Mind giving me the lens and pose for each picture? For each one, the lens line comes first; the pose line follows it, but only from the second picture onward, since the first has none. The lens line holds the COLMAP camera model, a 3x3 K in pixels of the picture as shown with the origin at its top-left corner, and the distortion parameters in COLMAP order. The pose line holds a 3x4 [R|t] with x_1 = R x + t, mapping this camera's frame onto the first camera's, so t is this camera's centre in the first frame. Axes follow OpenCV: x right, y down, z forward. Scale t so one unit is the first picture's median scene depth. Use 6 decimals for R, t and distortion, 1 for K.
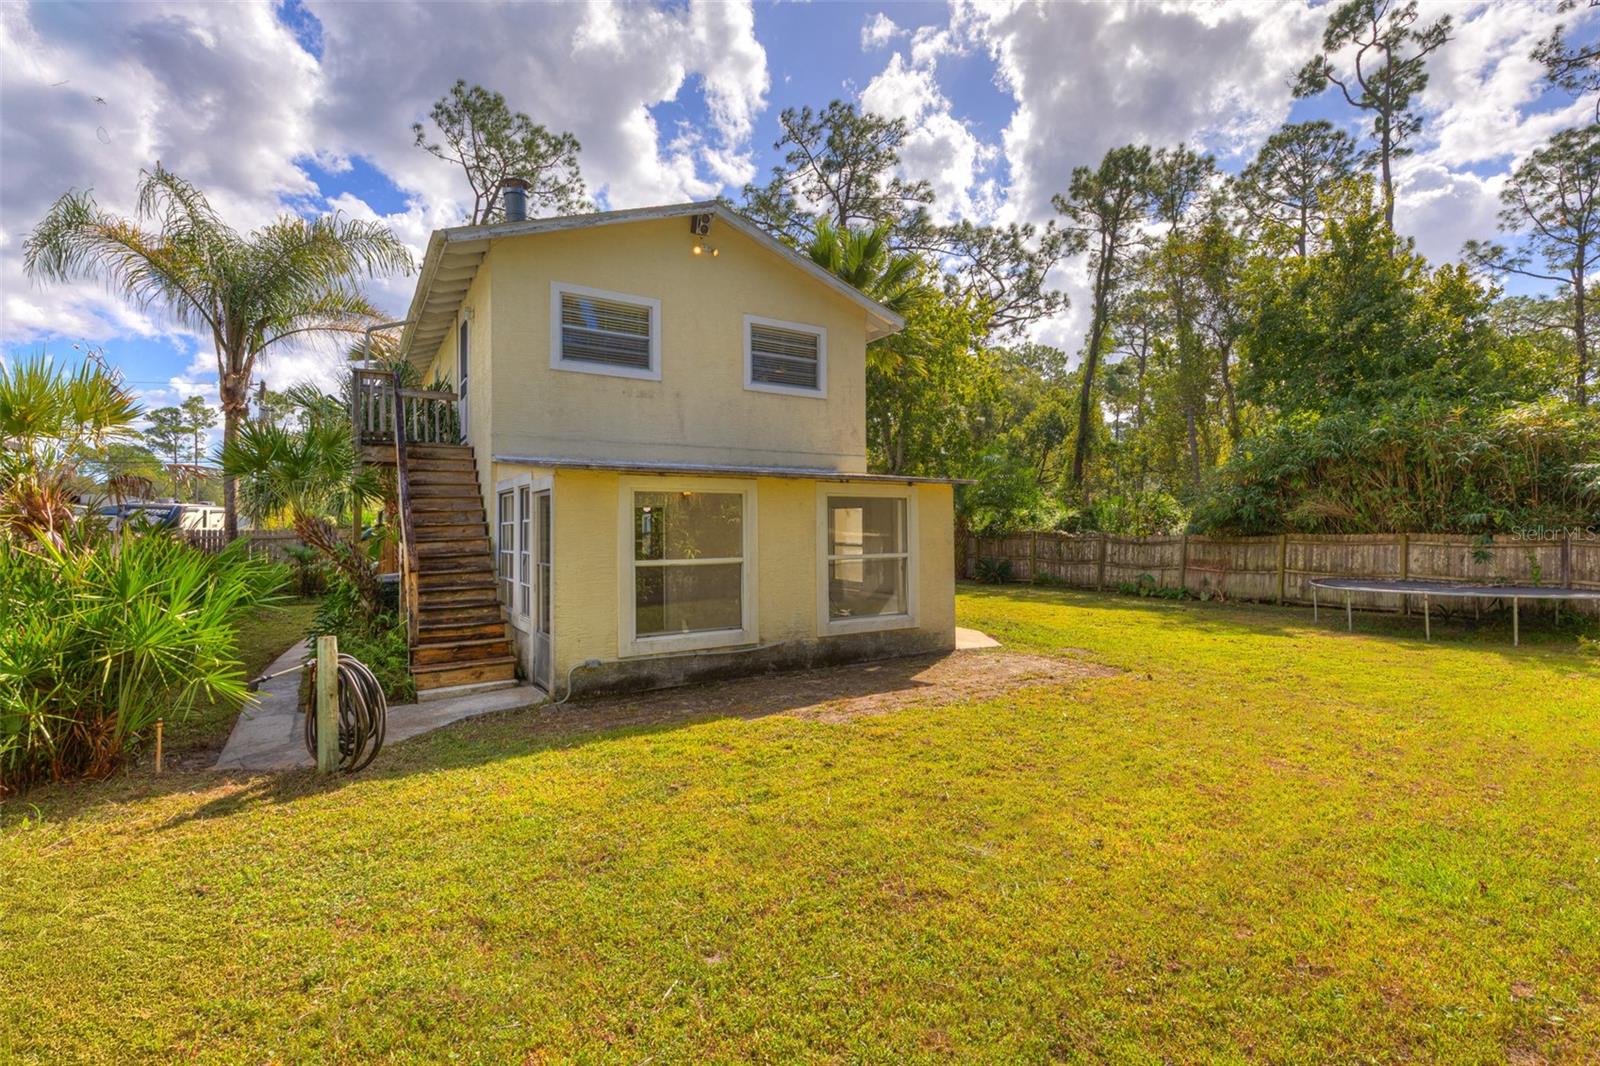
lens RADIAL K [[731.7, 0, 807.9], [0, 731.7, 520.1], [0, 0, 1]] dist [0.004149, 0.001154]
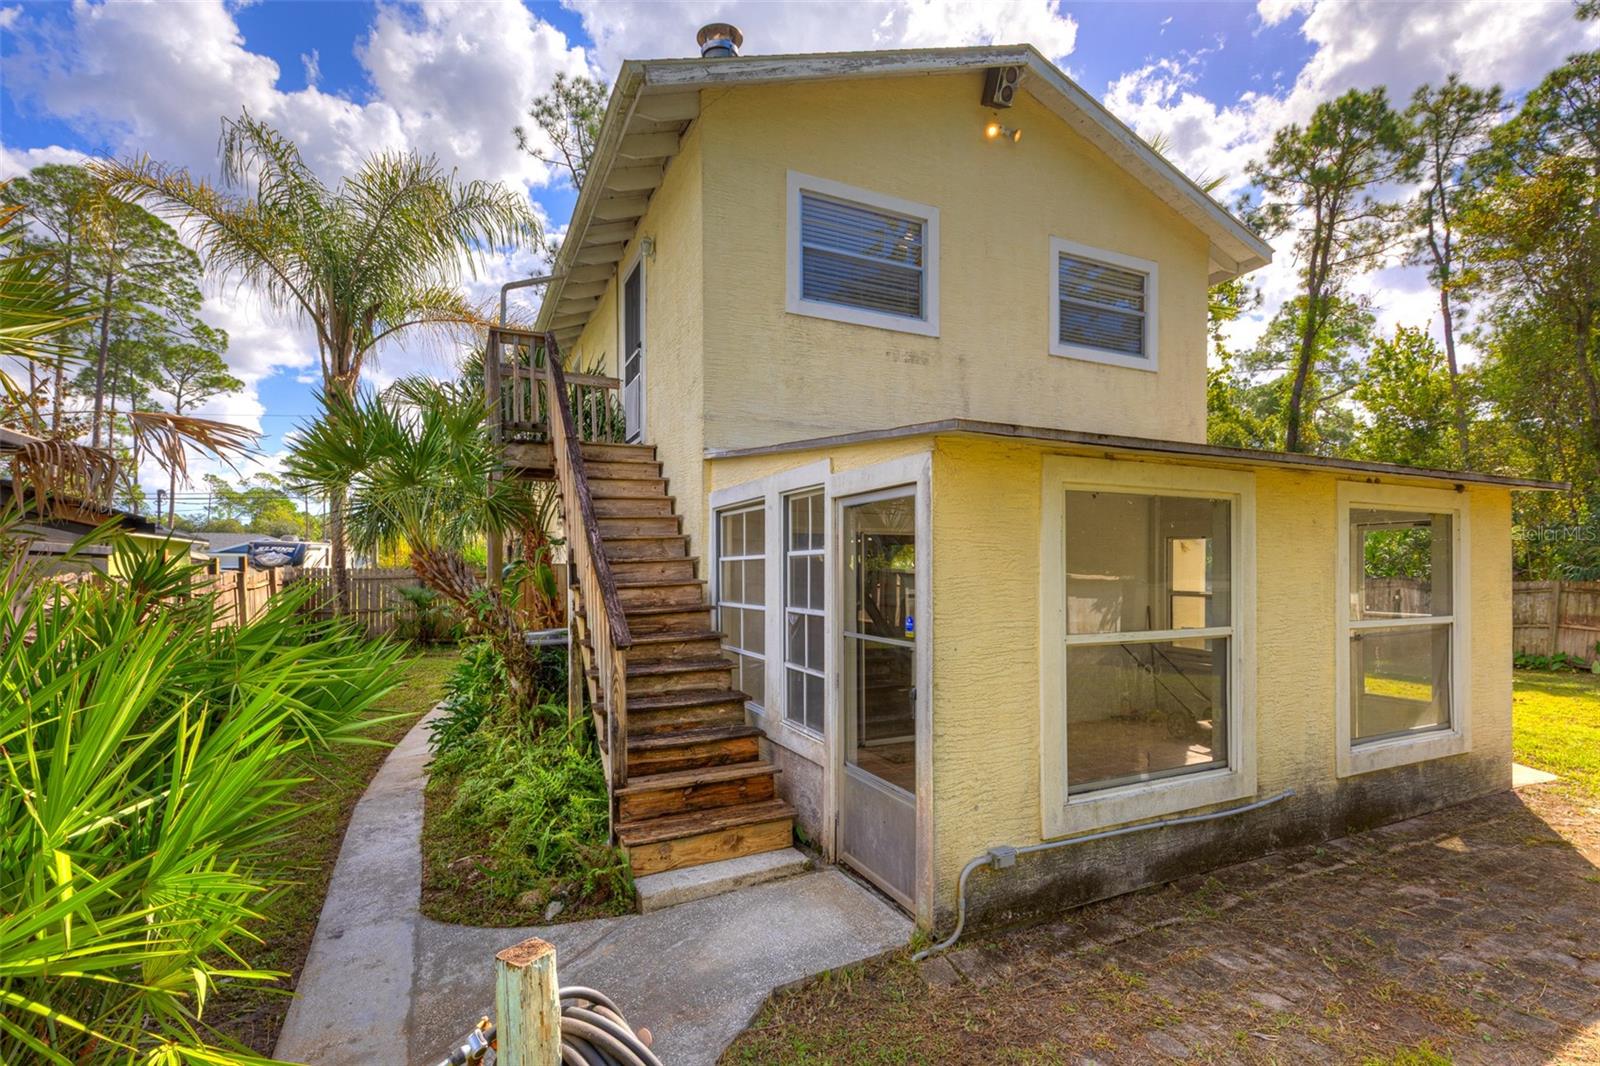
lens RADIAL K [[731.7, 0, 785.4], [0, 731.7, 578.0], [0, 0, 1]] dist [0.004149, 0.001154]
pose [[0.990867, 0.005421, -0.134733, -0.248409], [-0.001961, 0.999665, 0.025798, 0.003770], [0.134828, -0.025298, 0.990546, 0.349871]]
